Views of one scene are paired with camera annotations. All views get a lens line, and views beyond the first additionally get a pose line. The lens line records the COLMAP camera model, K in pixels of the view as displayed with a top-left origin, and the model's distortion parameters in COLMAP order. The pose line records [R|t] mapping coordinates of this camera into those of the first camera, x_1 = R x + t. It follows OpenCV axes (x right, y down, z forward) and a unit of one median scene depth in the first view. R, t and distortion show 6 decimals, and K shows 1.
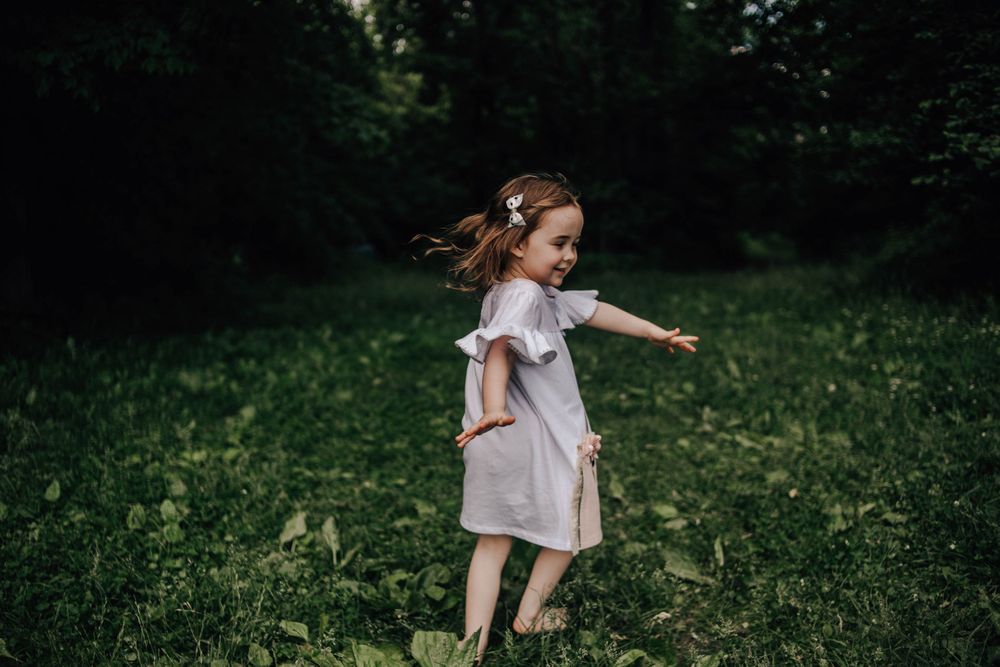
lens RADIAL K [[1039.9, 0, 500.0], [0, 1039.9, 333.5], [0, 0, 1]] dist [-0.105447, 0.009831]
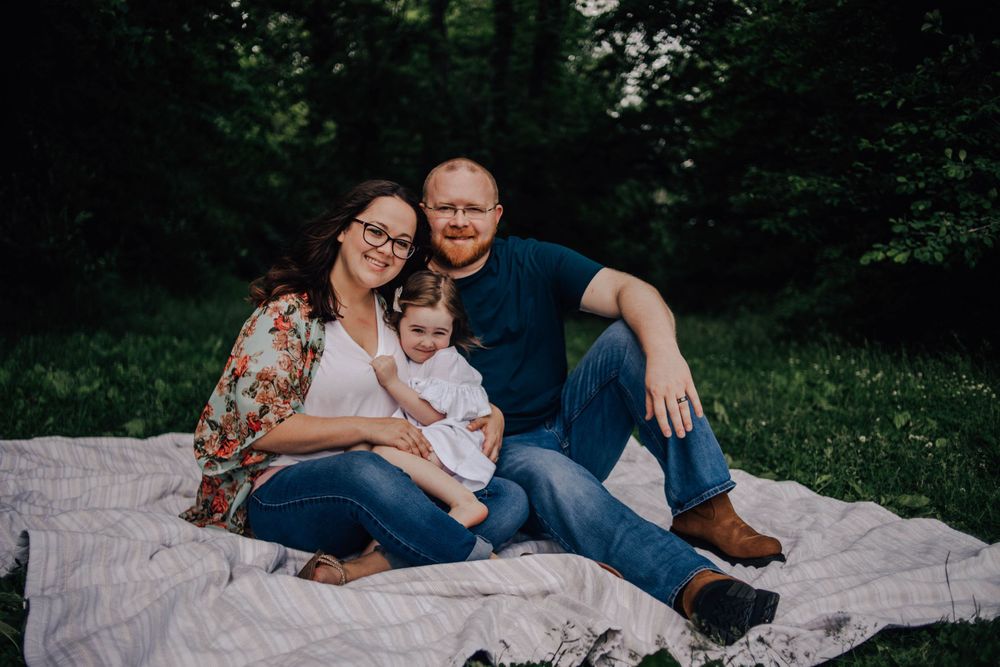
lens RADIAL K [[1016.2, 0, 500.0], [0, 1016.2, 333.5], [0, 0, 1]] dist [-0.105192, 0.005527]
pose [[0.988121, 0.072973, 0.135246, -0.061003], [-0.067340, 0.996680, -0.045770, 0.017406], [-0.138137, 0.036119, 0.989754, 0.167375]]
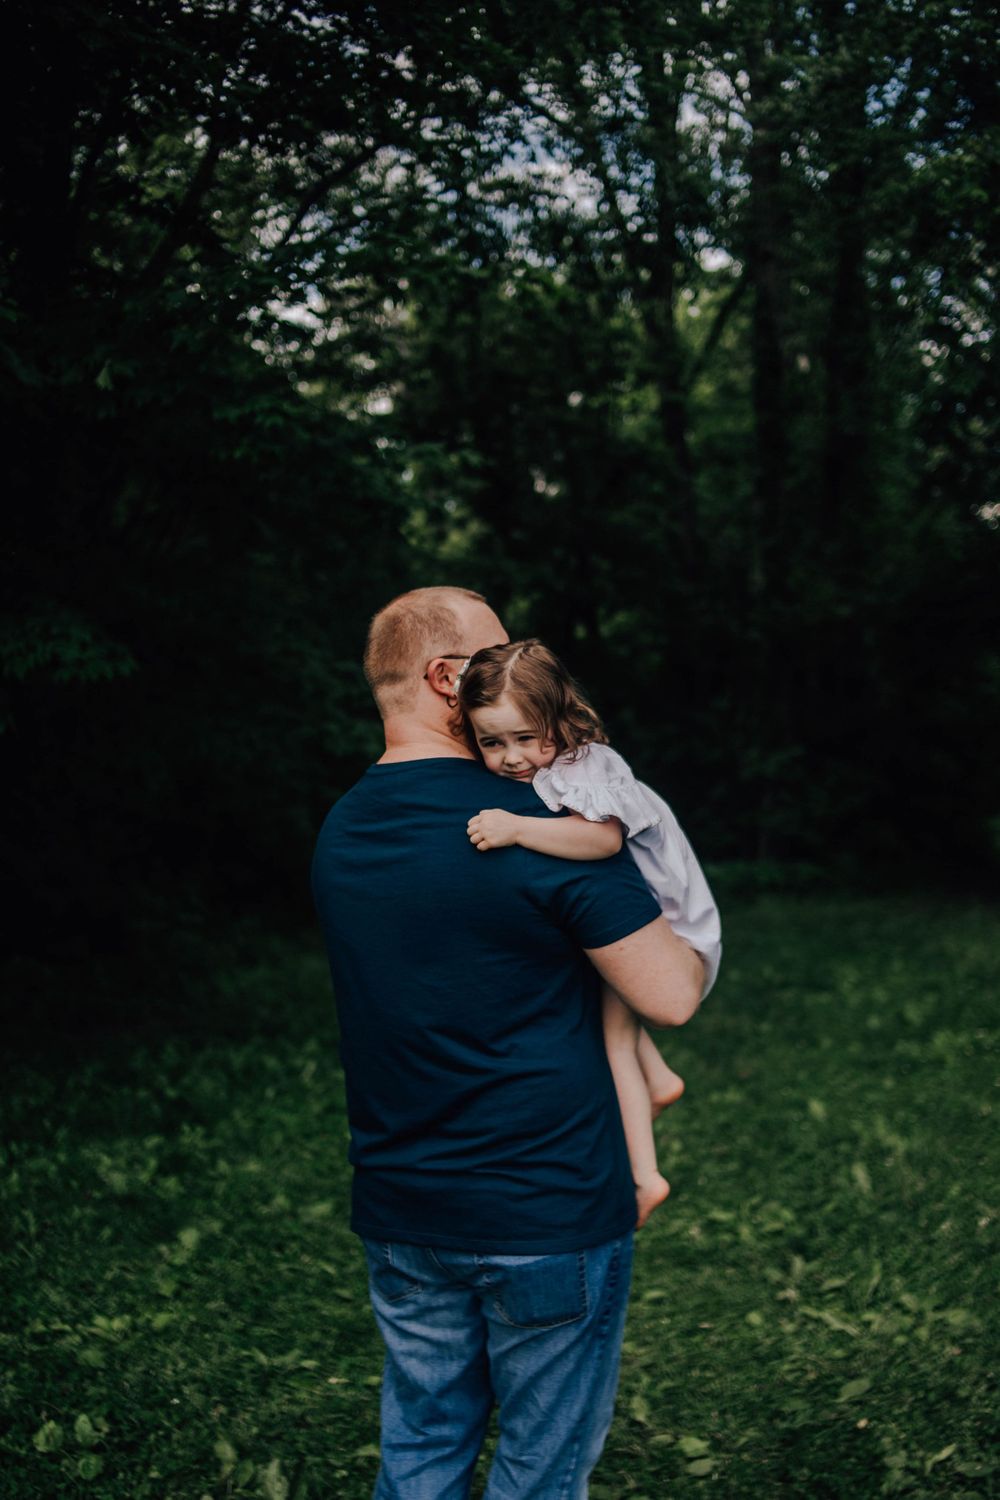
lens RADIAL K [[1680.7, 0, 499.4], [0, 1680.7, 825.4], [0, 0, 1]] dist [-0.110933, 0.009923]
pose [[0.997673, 0.008494, -0.067654, 0.045485], [-0.013703, 0.996943, -0.076917, -0.101512], [0.066794, 0.077665, 0.994740, -0.157324]]
